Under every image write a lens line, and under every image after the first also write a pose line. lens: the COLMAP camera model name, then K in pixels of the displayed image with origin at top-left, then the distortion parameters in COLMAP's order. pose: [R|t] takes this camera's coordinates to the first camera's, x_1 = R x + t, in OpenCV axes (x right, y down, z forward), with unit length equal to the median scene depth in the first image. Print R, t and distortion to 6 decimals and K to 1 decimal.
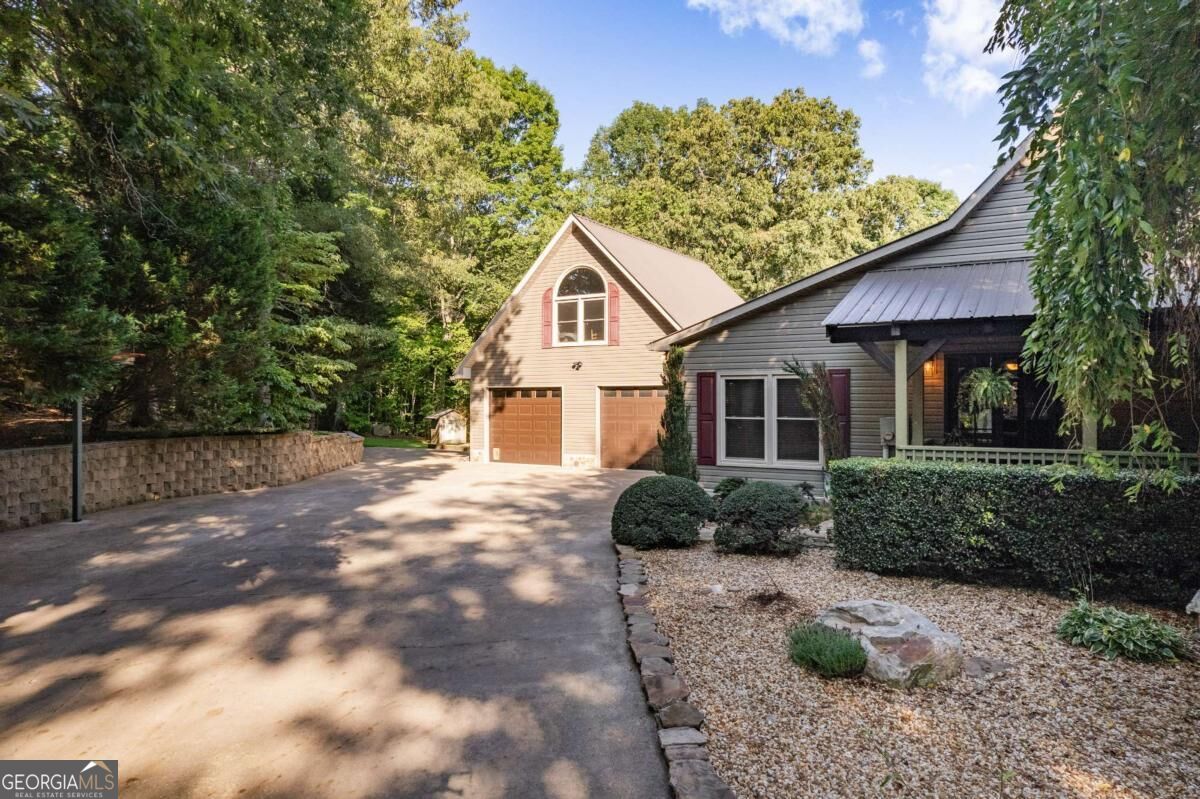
lens RADIAL K [[800.8, 0, 596.4], [0, 800.8, 400.1], [0, 0, 1]] dist [-0.051251, 0.059159]
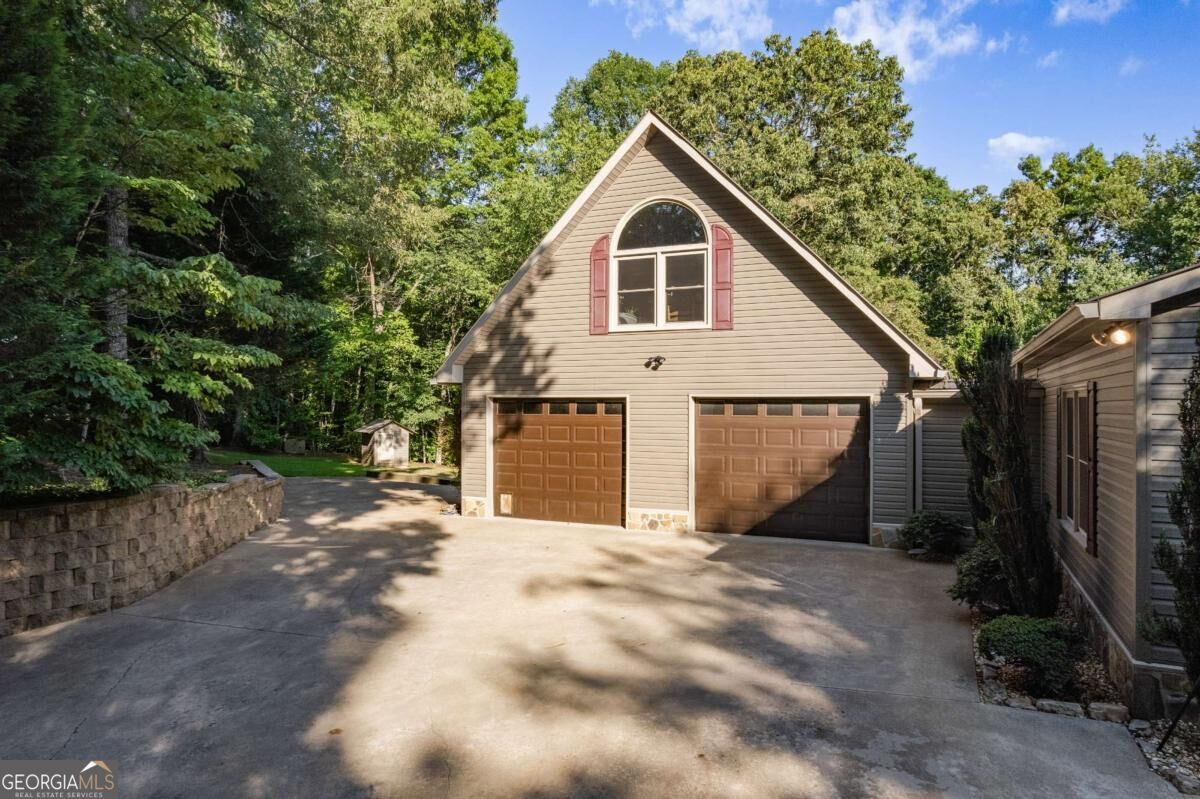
lens RADIAL K [[800.8, 0, 604.7], [0, 800.8, 398.8], [0, 0, 1]] dist [-0.051251, 0.059159]
pose [[0.992564, 0.004099, 0.121653, -0.129229], [-0.003511, 0.999981, -0.005048, -0.011936], [-0.121671, 0.004583, 0.992560, 0.384322]]
